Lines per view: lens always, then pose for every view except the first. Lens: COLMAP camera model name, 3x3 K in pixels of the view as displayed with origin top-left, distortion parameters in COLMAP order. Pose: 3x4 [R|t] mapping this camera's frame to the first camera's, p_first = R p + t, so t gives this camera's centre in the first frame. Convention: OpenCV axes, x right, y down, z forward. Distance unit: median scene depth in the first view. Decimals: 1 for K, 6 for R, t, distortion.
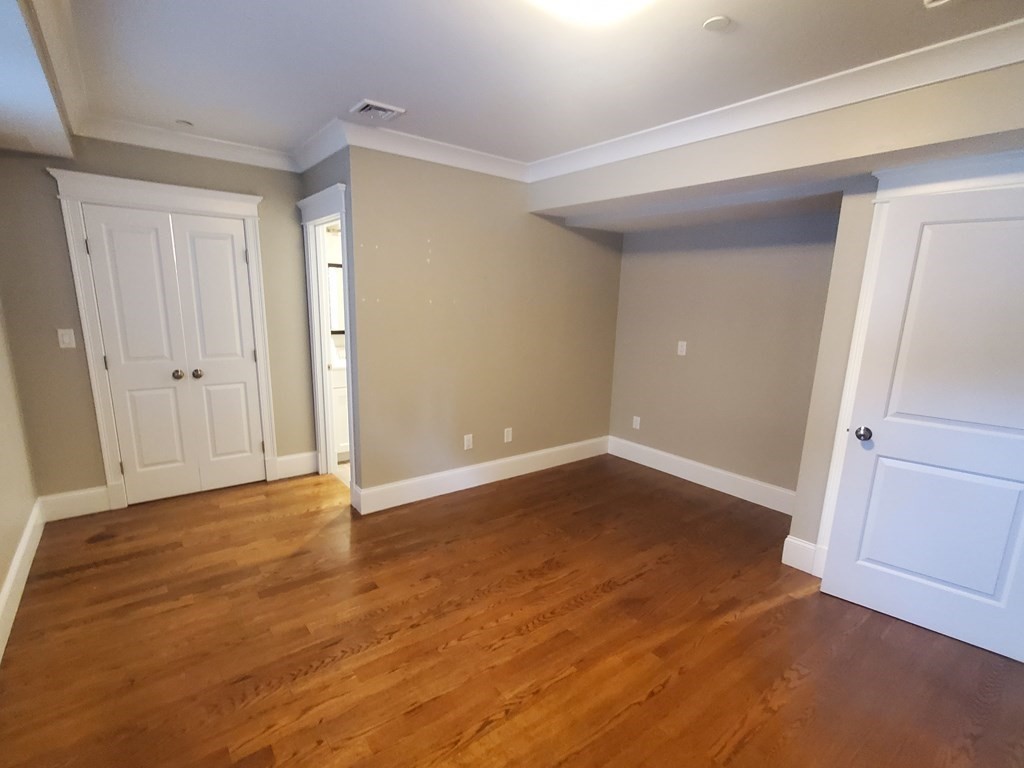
lens RADIAL K [[490.8, 0, 507.7], [0, 490.8, 400.9], [0, 0, 1]] dist [0.003285, 0.000670]
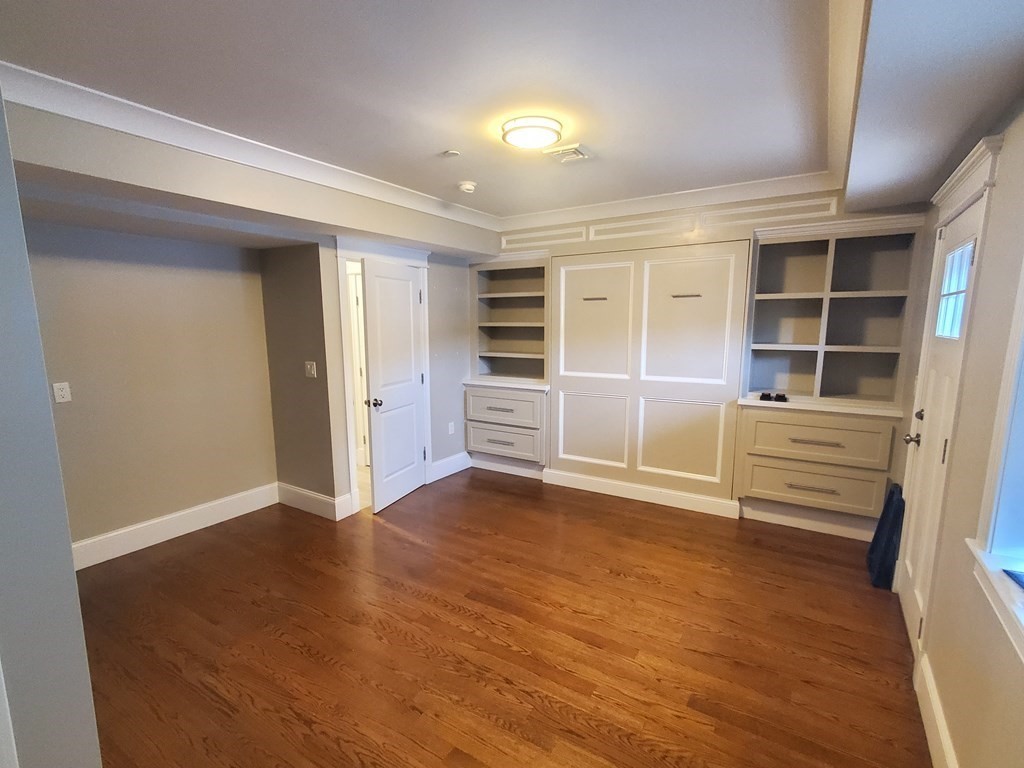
lens RADIAL K [[490.8, 0, 507.7], [0, 490.8, 400.9], [0, 0, 1]] dist [0.003285, 0.000670]
pose [[-0.339340, -0.176598, 0.923938, -1.001109], [0.192490, 0.948398, 0.251970, -0.288785], [-0.920758, 0.263352, -0.287836, 1.191935]]
